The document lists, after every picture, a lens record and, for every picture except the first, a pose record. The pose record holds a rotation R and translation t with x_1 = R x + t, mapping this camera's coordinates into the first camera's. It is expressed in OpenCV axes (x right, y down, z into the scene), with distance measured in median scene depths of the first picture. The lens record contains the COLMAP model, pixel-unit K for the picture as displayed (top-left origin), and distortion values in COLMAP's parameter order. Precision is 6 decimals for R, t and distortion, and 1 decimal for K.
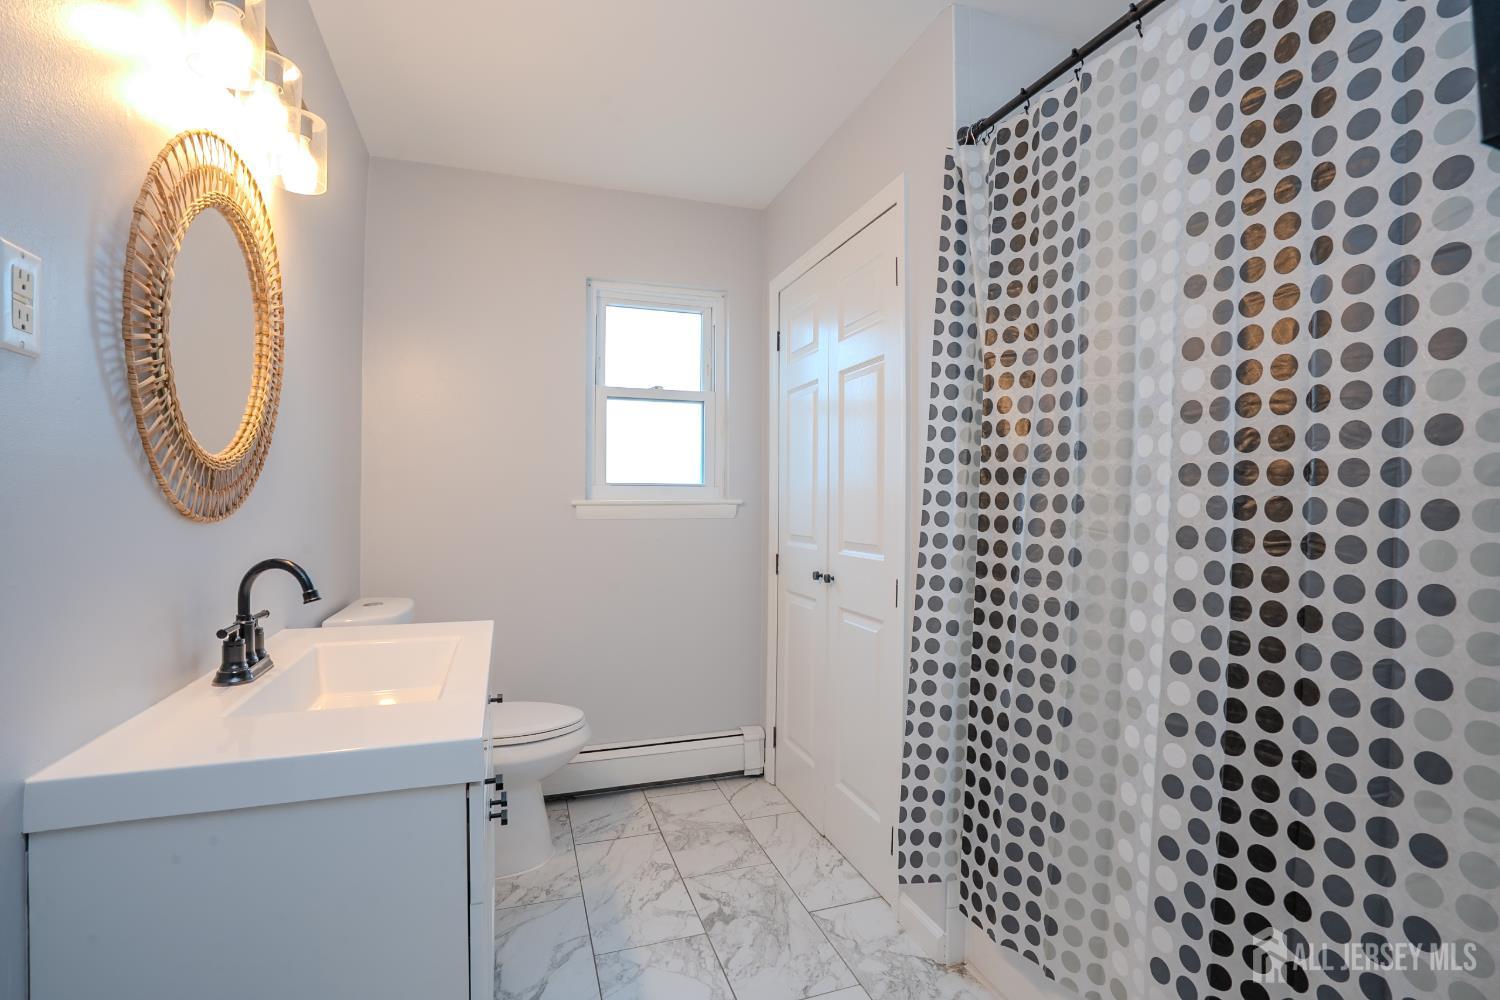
lens RADIAL K [[689.9, 0, 748.4], [0, 689.9, 498.1], [0, 0, 1]] dist [-0.062489, 0.025637]
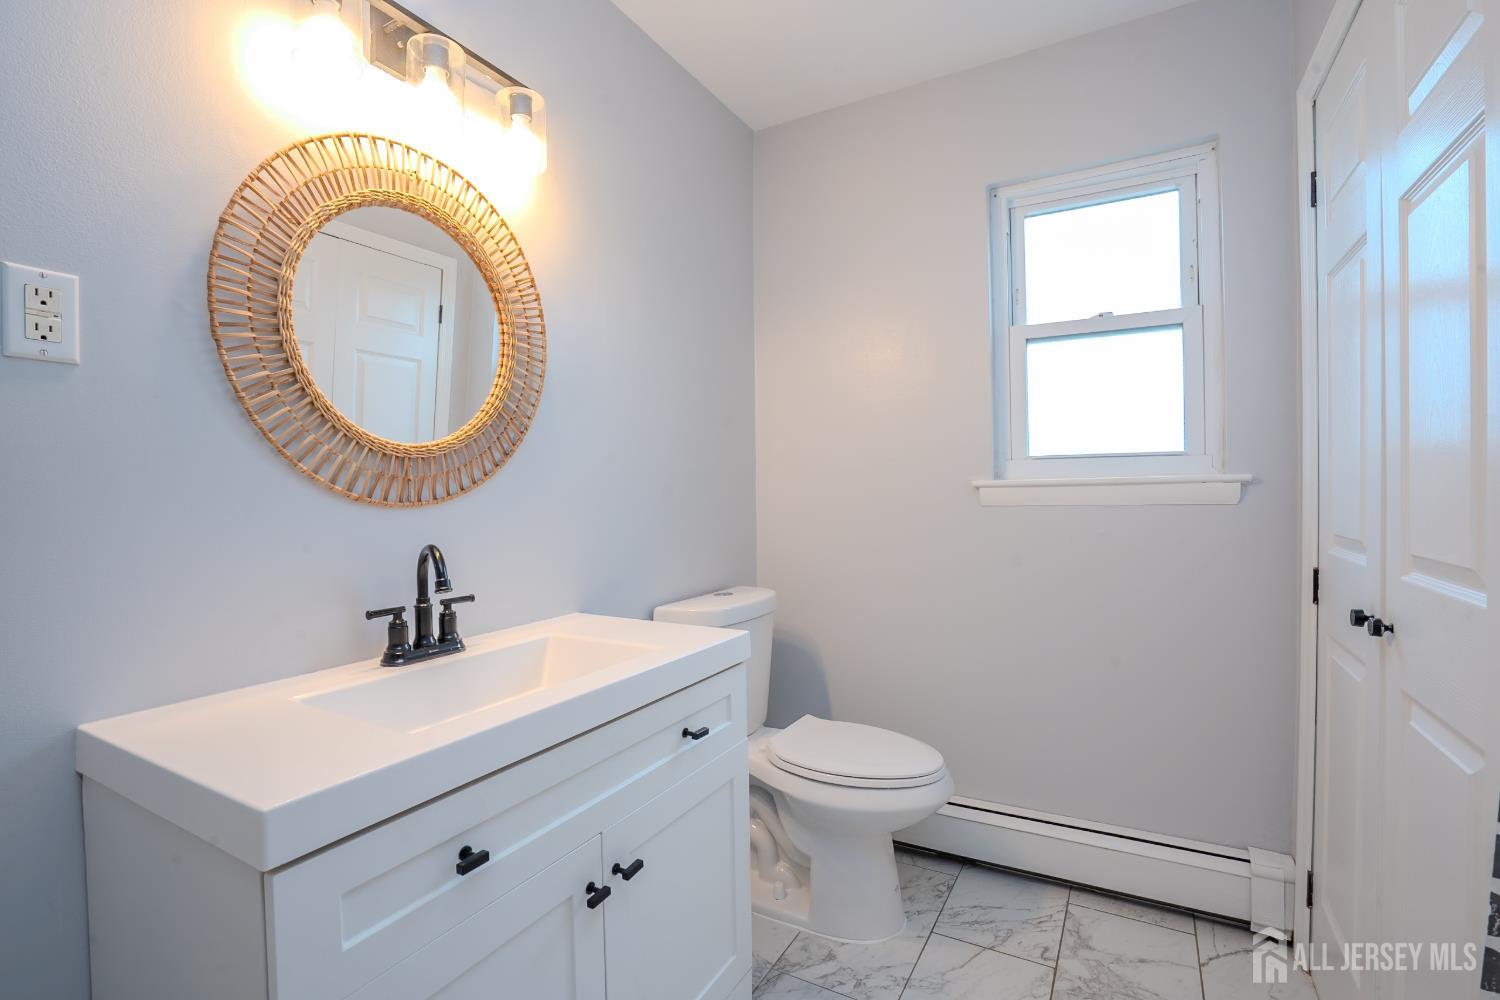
lens RADIAL K [[689.9, 0, 748.4], [0, 689.9, 498.1], [0, 0, 1]] dist [-0.062489, 0.025637]
pose [[0.660375, -0.004102, -0.750925, 0.149873], [0.019145, 0.999752, 0.011374, 0.008942], [0.750692, -0.021888, 0.660290, 0.298723]]
